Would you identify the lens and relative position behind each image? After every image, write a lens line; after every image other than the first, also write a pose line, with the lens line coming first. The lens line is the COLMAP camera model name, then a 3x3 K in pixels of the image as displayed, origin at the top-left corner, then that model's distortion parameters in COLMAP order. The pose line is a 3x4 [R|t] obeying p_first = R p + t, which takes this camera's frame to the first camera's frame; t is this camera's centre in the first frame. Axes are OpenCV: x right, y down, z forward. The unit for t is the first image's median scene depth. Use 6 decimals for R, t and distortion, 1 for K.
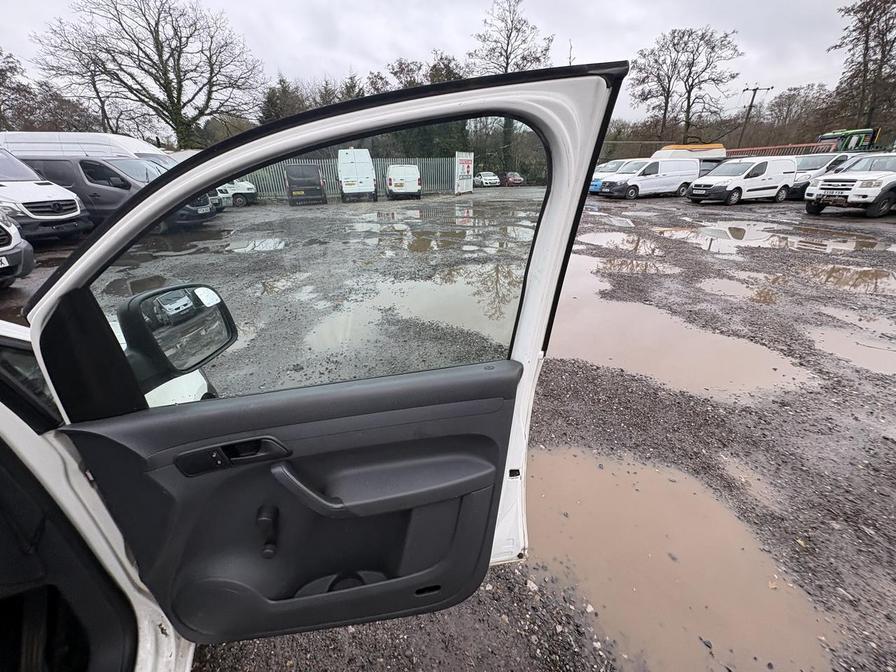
lens RADIAL K [[355.6, 0, 446.1], [0, 355.6, 336.8], [0, 0, 1]] dist [0.001400, -0.000540]
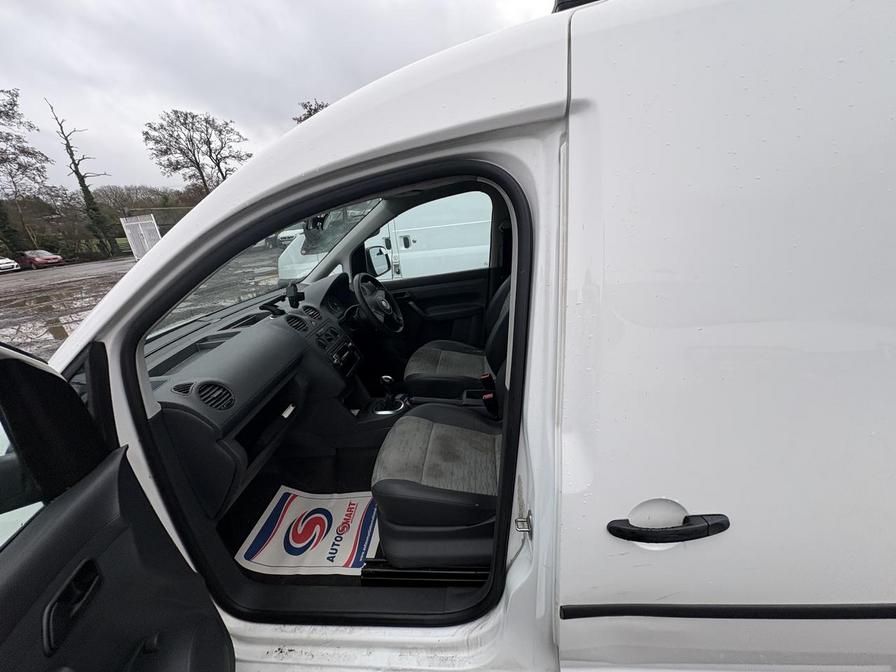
lens RADIAL K [[355.6, 0, 449.0], [0, 355.6, 335.1], [0, 0, 1]] dist [0.001400, -0.000540]
pose [[0.472984, -0.326982, 0.818150, -0.088586], [0.448943, 0.888439, 0.095533, 0.014686], [-0.758114, 0.322117, 0.567014, -0.026603]]
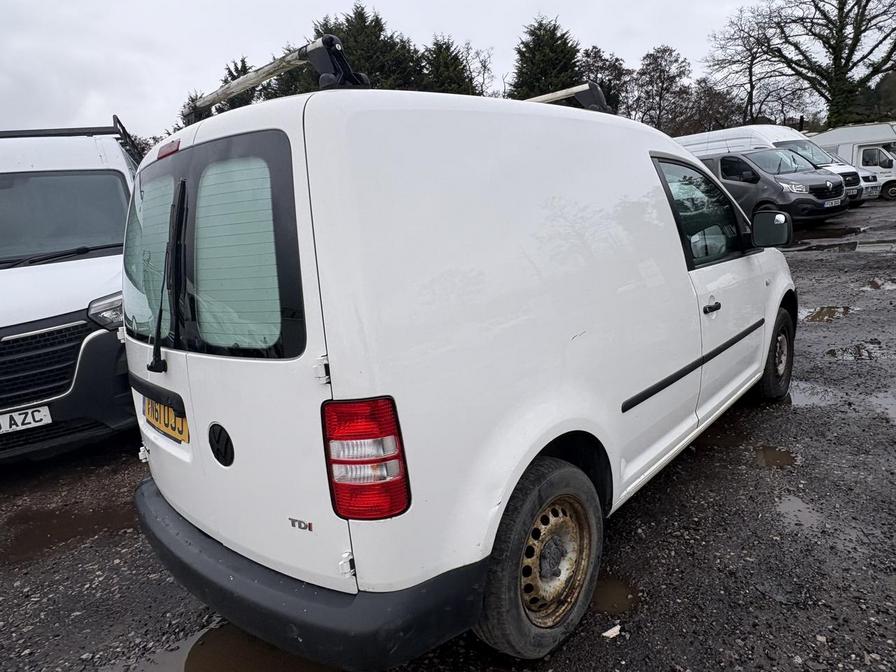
lens RADIAL K [[576.6, 0, 448.7], [0, 576.6, 334.2], [0, 0, 1]] dist [-0.002010, 0.003495]
pose [[0.408665, 0.170664, -0.896586, 0.051685], [-0.288850, 0.956051, 0.050325, 0.032393], [0.865770, 0.238413, 0.440001, -0.070712]]
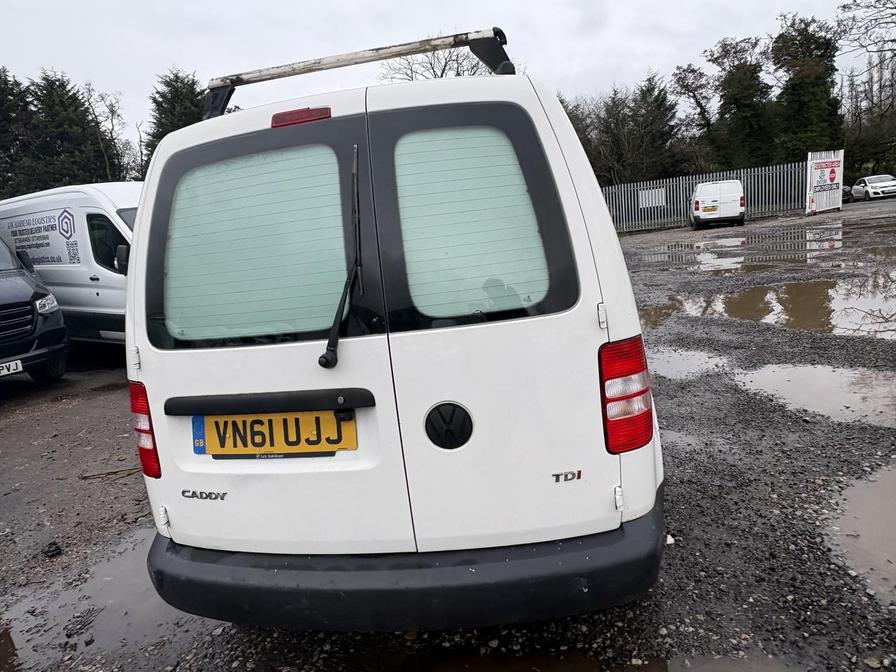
lens RADIAL K [[576.6, 0, 449.5], [0, 576.6, 333.0], [0, 0, 1]] dist [-0.002010, 0.003495]
pose [[0.850724, 0.020388, -0.525218, 0.022113], [-0.130233, 0.976265, -0.173049, 0.052307], [0.509223, 0.215618, 0.833187, -0.107219]]
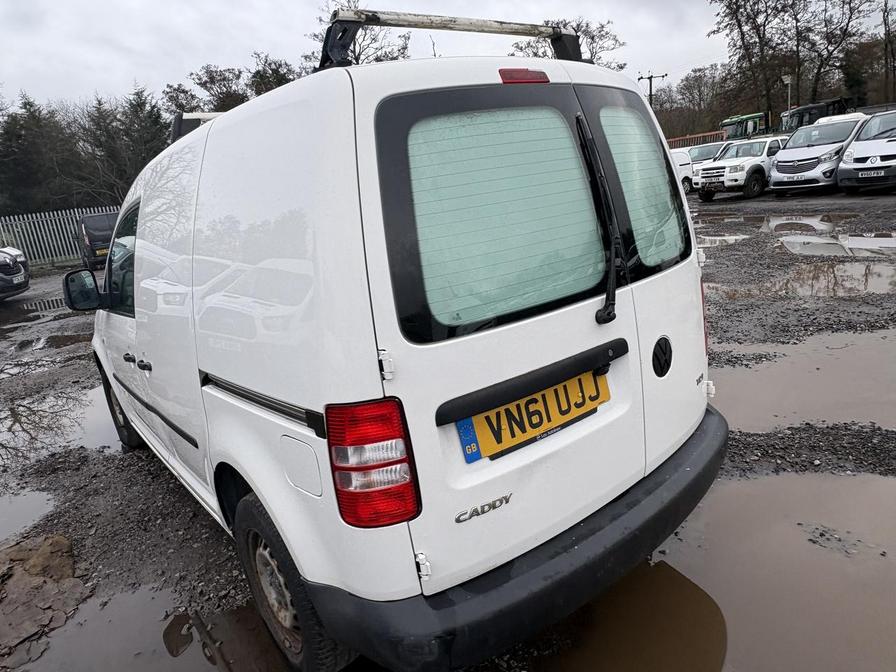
lens RADIAL K [[576.6, 0, 452.1], [0, 576.6, 330.0], [0, 0, 1]] dist [-0.002010, 0.003495]
pose [[0.955207, -0.159458, 0.249304, -0.040671], [0.207422, 0.961609, -0.179678, 0.055099], [-0.211082, 0.223341, 0.951611, -0.116803]]
